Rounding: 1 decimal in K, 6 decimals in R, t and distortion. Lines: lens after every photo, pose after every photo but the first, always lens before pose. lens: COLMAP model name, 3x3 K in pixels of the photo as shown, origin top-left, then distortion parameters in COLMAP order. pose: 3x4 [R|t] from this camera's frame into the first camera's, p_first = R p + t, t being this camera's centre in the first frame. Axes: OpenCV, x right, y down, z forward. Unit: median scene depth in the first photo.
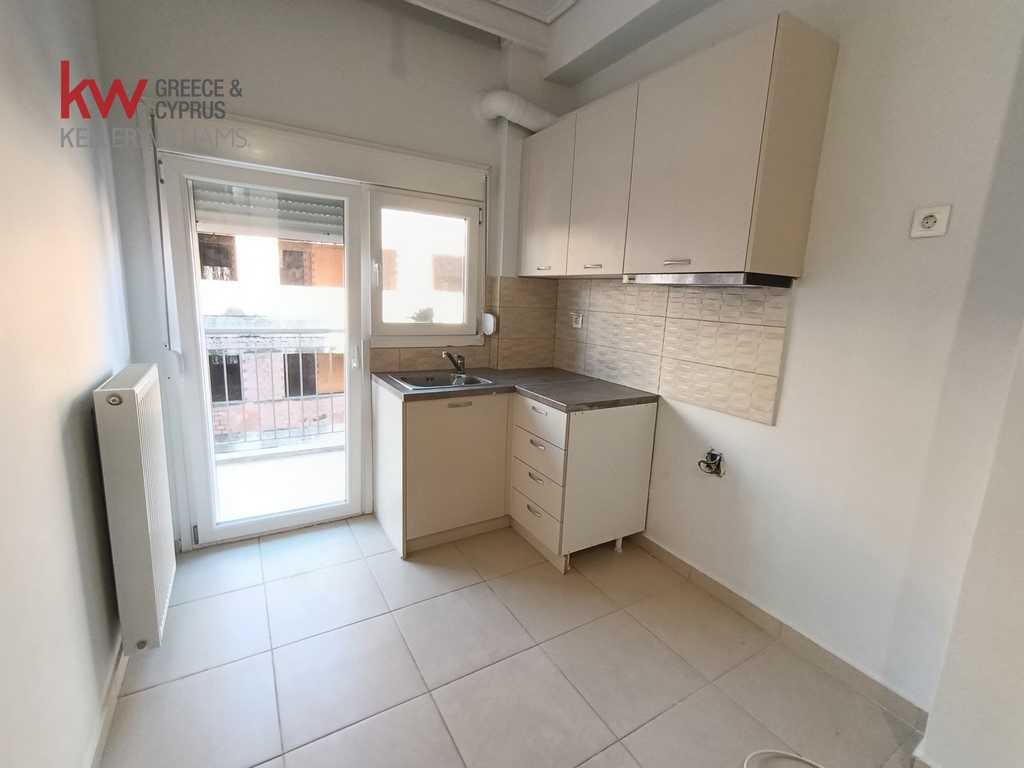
lens RADIAL K [[459.5, 0, 511.9], [0, 459.5, 381.9], [0, 0, 1]] dist [0.003451, 0.000177]
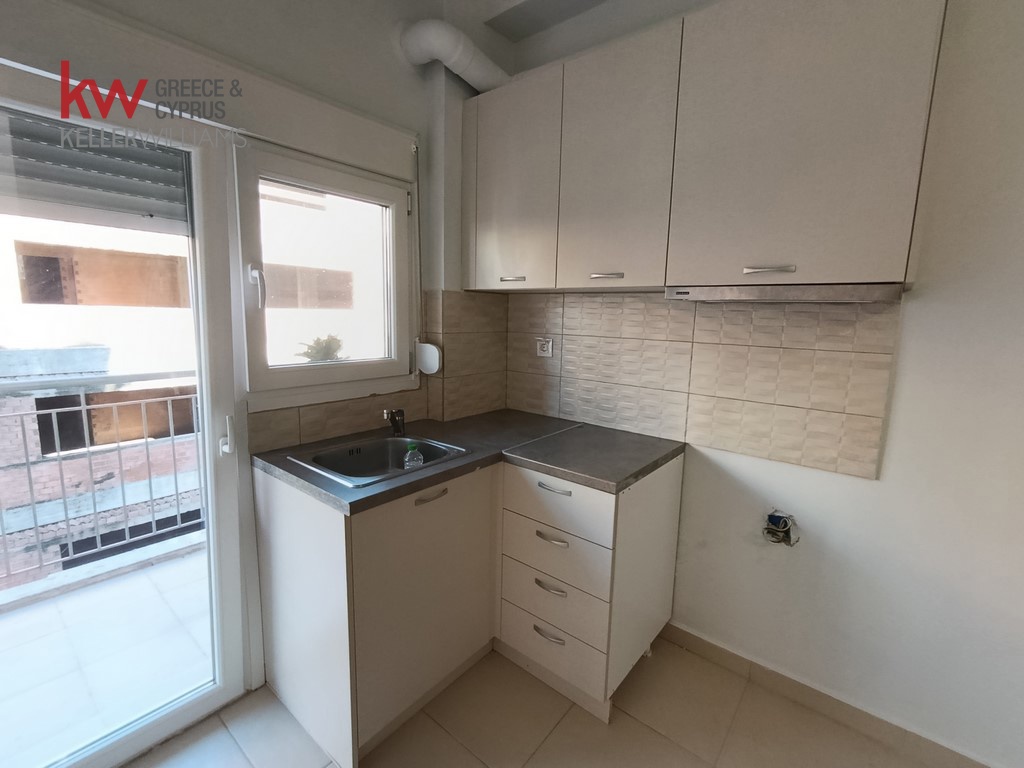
lens RADIAL K [[463.5, 0, 513.5], [0, 463.5, 381.0], [0, 0, 1]] dist [0.001930, 0.000186]
pose [[0.939110, -0.071432, 0.336111, -0.185674], [0.081298, 0.996572, -0.015355, -0.077874], [-0.333862, 0.041745, 0.941697, 0.327843]]
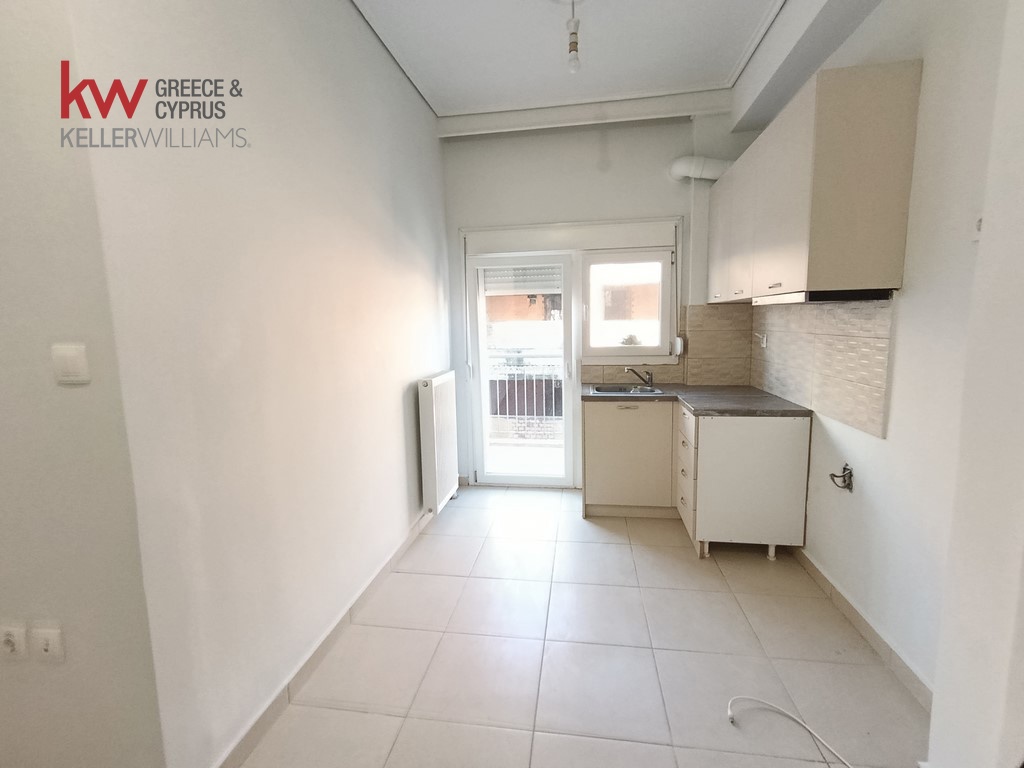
lens RADIAL K [[459.5, 0, 511.9], [0, 459.5, 381.9], [0, 0, 1]] dist [0.003451, 0.000177]
pose [[0.768006, 0.023598, -0.640008, 0.417677], [-0.065507, 0.996974, -0.041849, 0.047945], [0.637084, 0.074065, 0.767228, -0.190791]]
